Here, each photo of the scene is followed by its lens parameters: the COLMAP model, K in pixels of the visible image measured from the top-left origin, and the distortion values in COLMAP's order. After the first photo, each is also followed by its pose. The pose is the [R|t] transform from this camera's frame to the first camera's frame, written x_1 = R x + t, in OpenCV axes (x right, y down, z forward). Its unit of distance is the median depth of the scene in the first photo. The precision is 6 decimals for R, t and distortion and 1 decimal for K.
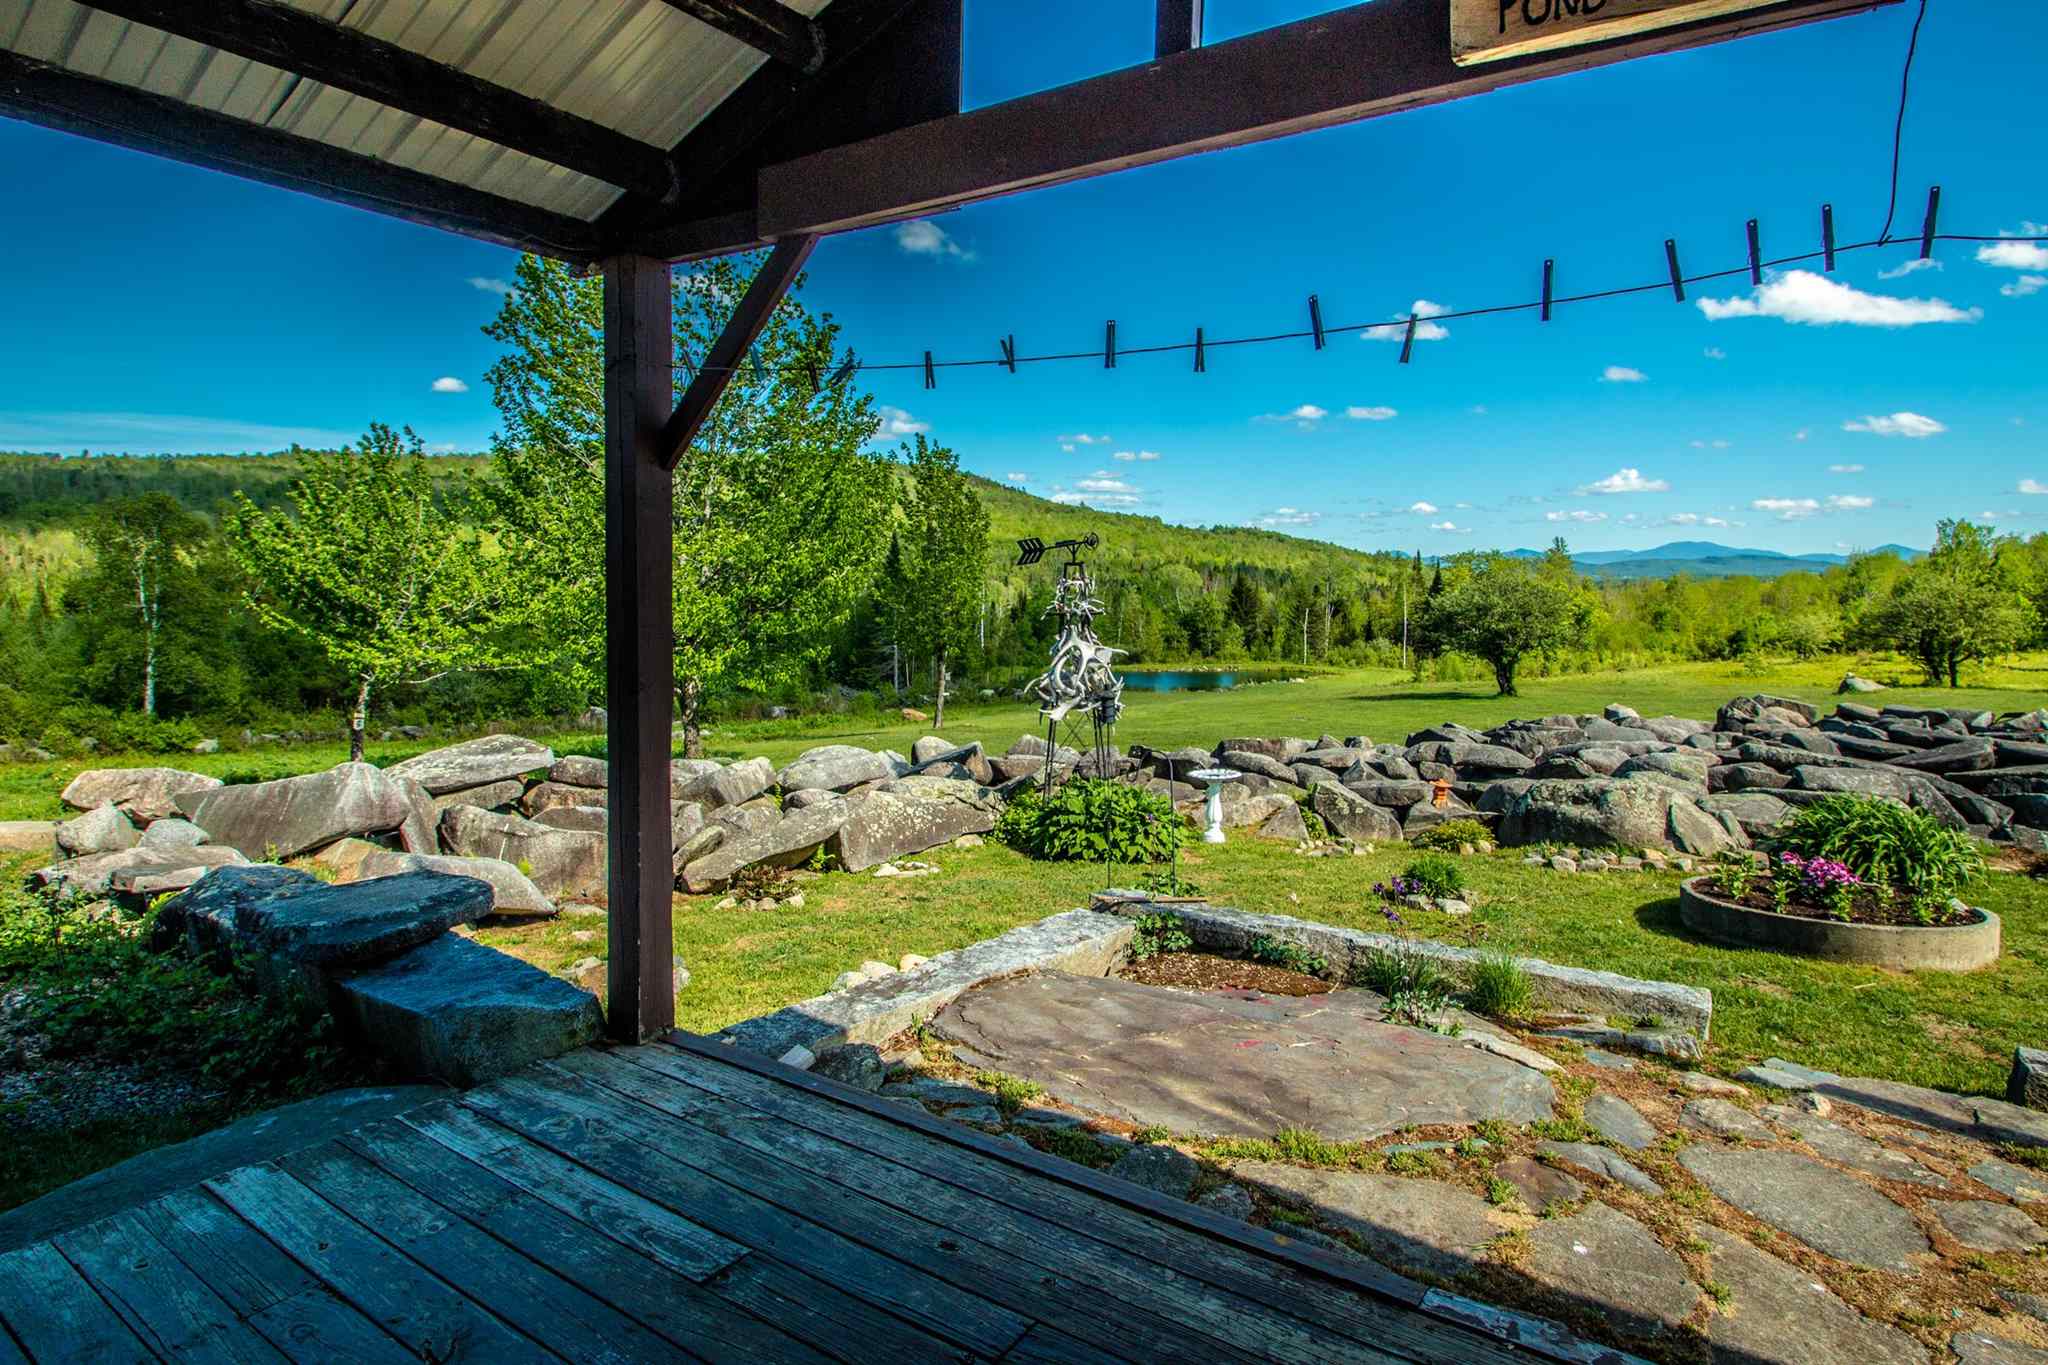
lens RADIAL K [[1155.3, 0, 1024.3], [0, 1155.3, 675.7], [0, 0, 1]] dist [-0.013634, -0.000546]
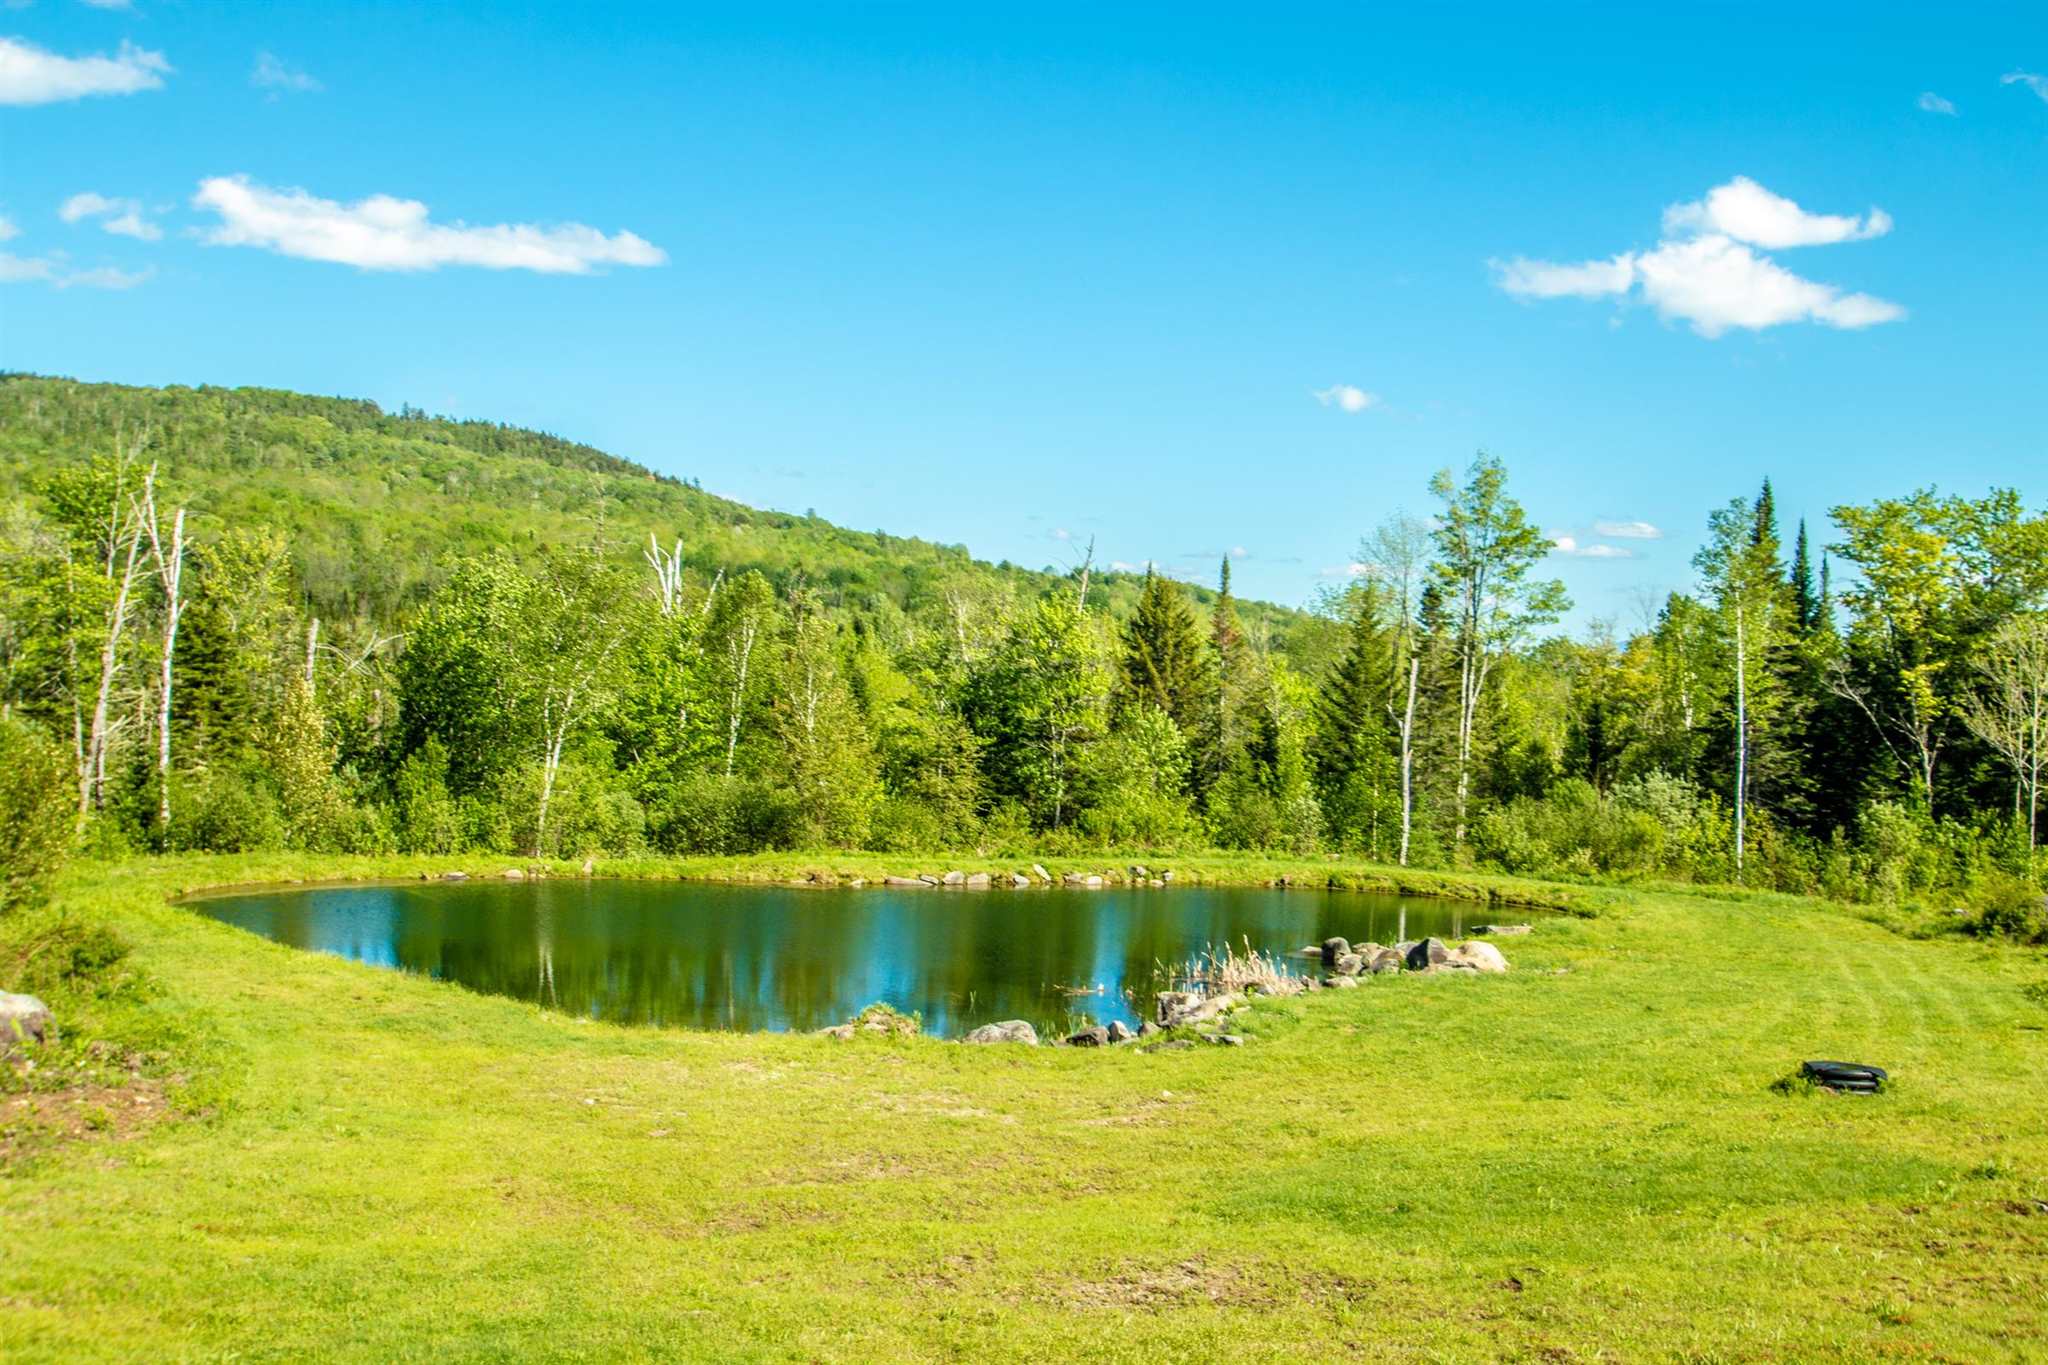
lens RADIAL K [[2281.1, 0, 1021.1], [0, 2281.1, 682.1], [0, 0, 1]] dist [-0.068596, 0.000000]
pose [[0.990412, 0.026896, 0.135500, 0.231274], [-0.016117, 0.996662, -0.080028, -0.023687], [-0.137201, 0.077077, 0.987540, 1.387597]]
